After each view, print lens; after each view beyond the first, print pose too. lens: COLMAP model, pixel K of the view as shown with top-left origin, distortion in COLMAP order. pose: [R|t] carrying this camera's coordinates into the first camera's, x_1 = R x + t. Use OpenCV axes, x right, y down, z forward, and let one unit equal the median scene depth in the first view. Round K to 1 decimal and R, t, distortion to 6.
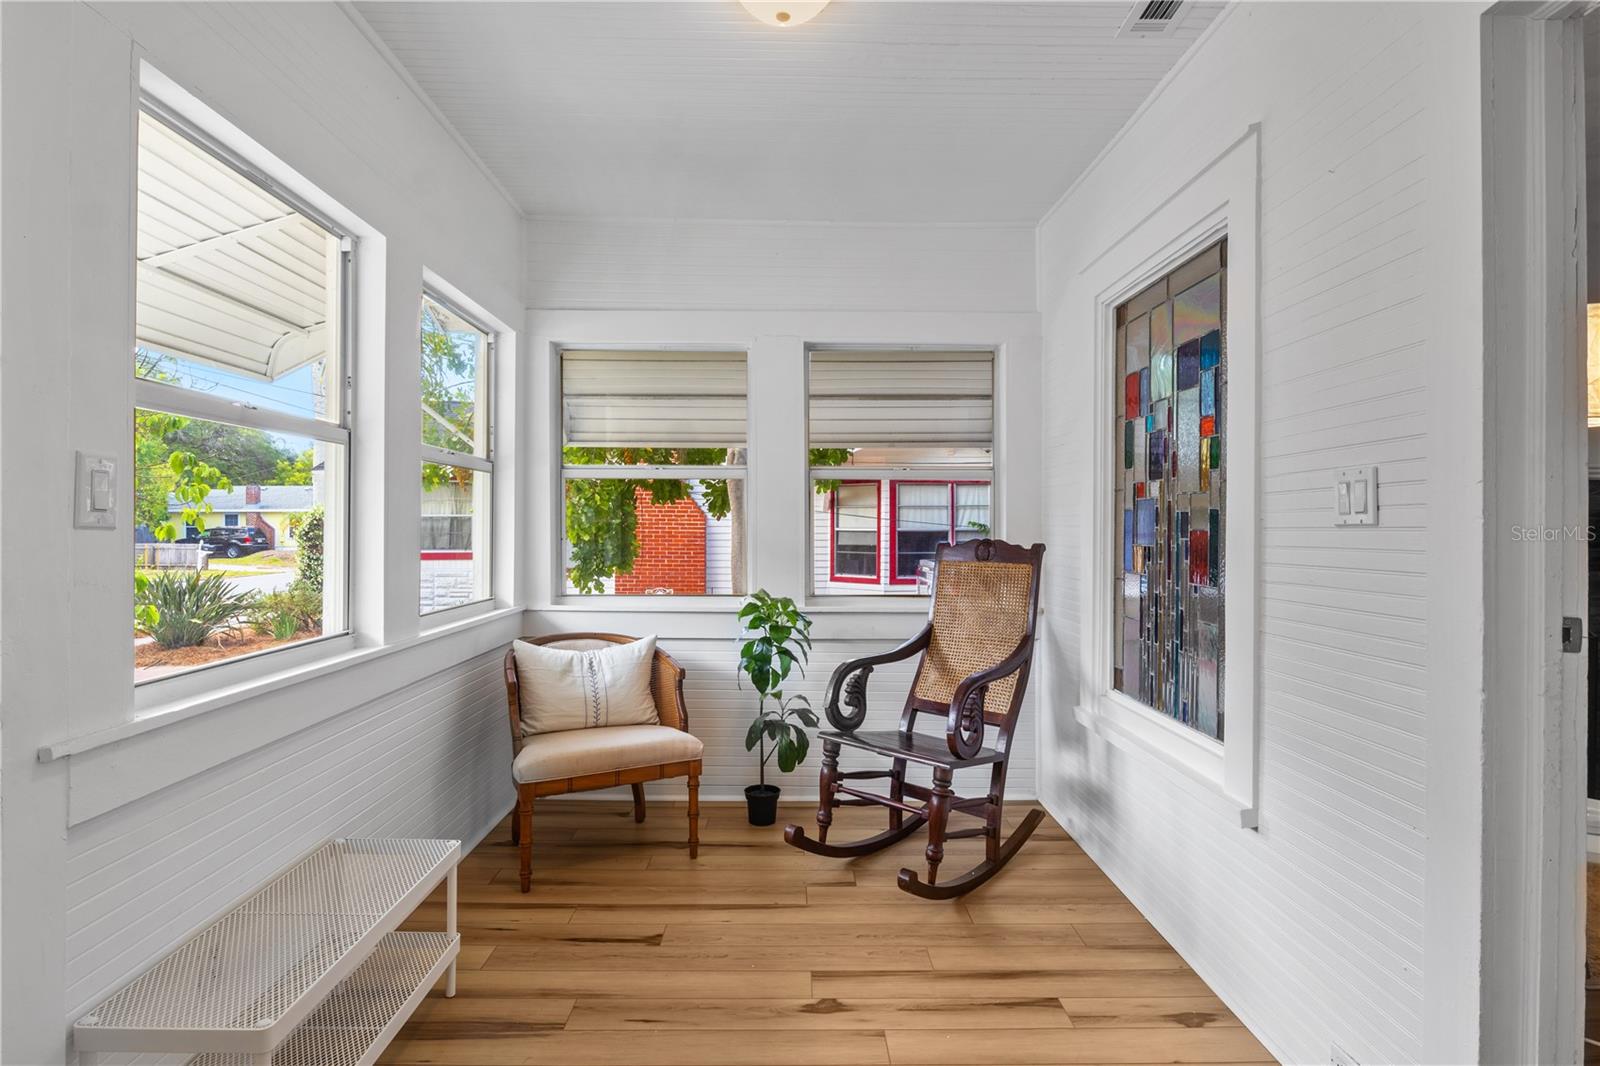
lens RADIAL K [[798.6, 0, 794.6], [0, 798.6, 520.7], [0, 0, 1]] dist [-0.009856, 0.001387]
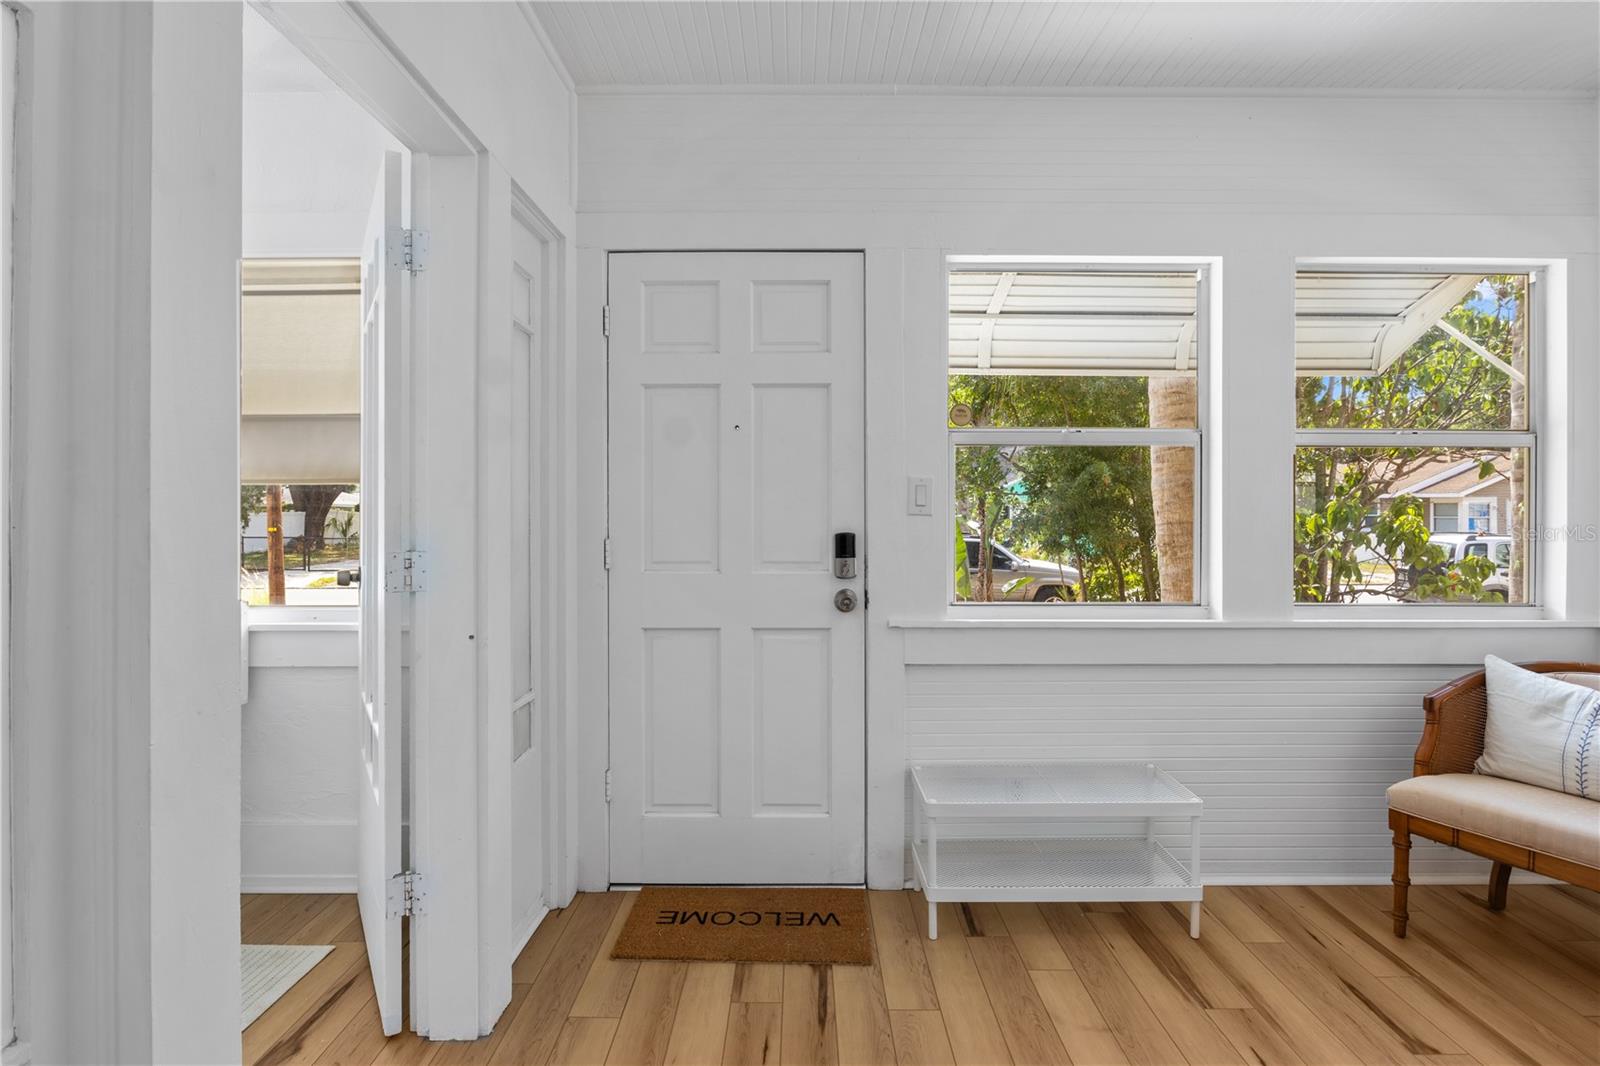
lens RADIAL K [[798.6, 0, 804.1], [0, 798.6, 507.3], [0, 0, 1]] dist [-0.009856, 0.001387]
pose [[-0.002879, -0.007728, -0.999966, 0.466721], [0.006642, 0.999948, -0.007747, 0.001255], [0.999974, -0.006664, -0.002828, 0.314892]]
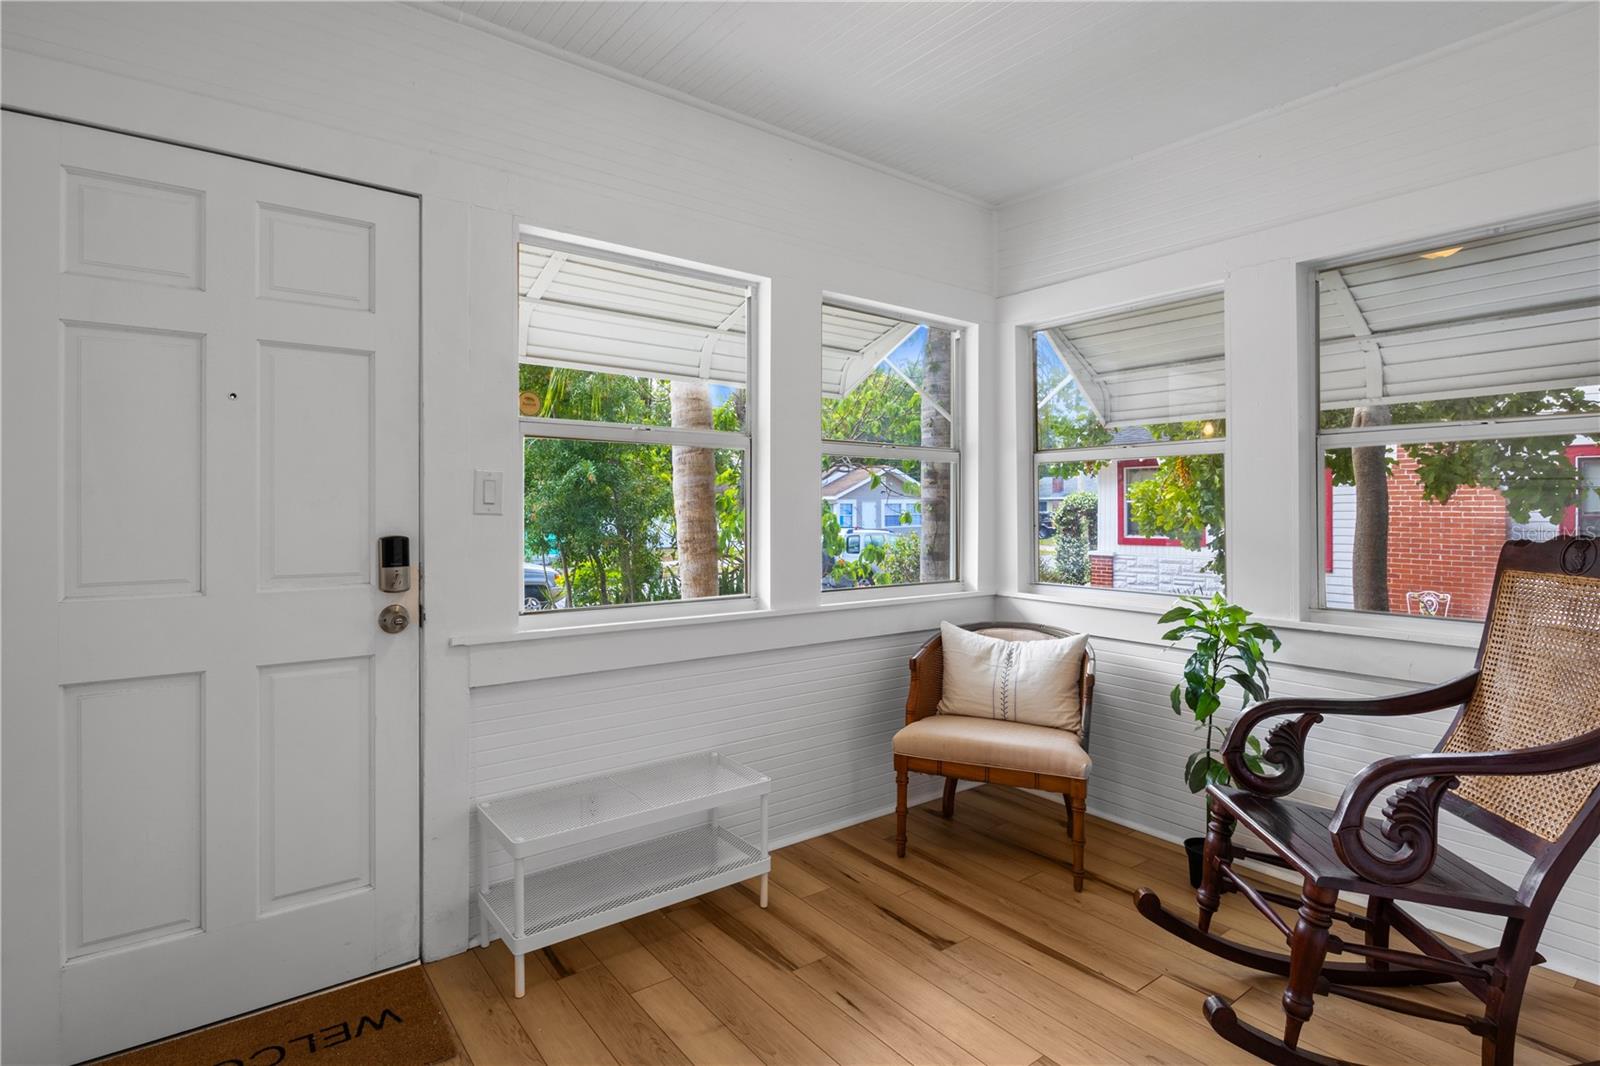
lens RADIAL K [[798.6, 0, 794.1], [0, 798.6, 504.2], [0, 0, 1]] dist [-0.009856, 0.001387]
pose [[0.600495, -0.008755, -0.799581, 0.379306], [0.006837, 0.999960, -0.005814, 0.000670], [0.799599, -0.001976, 0.600531, 0.218489]]
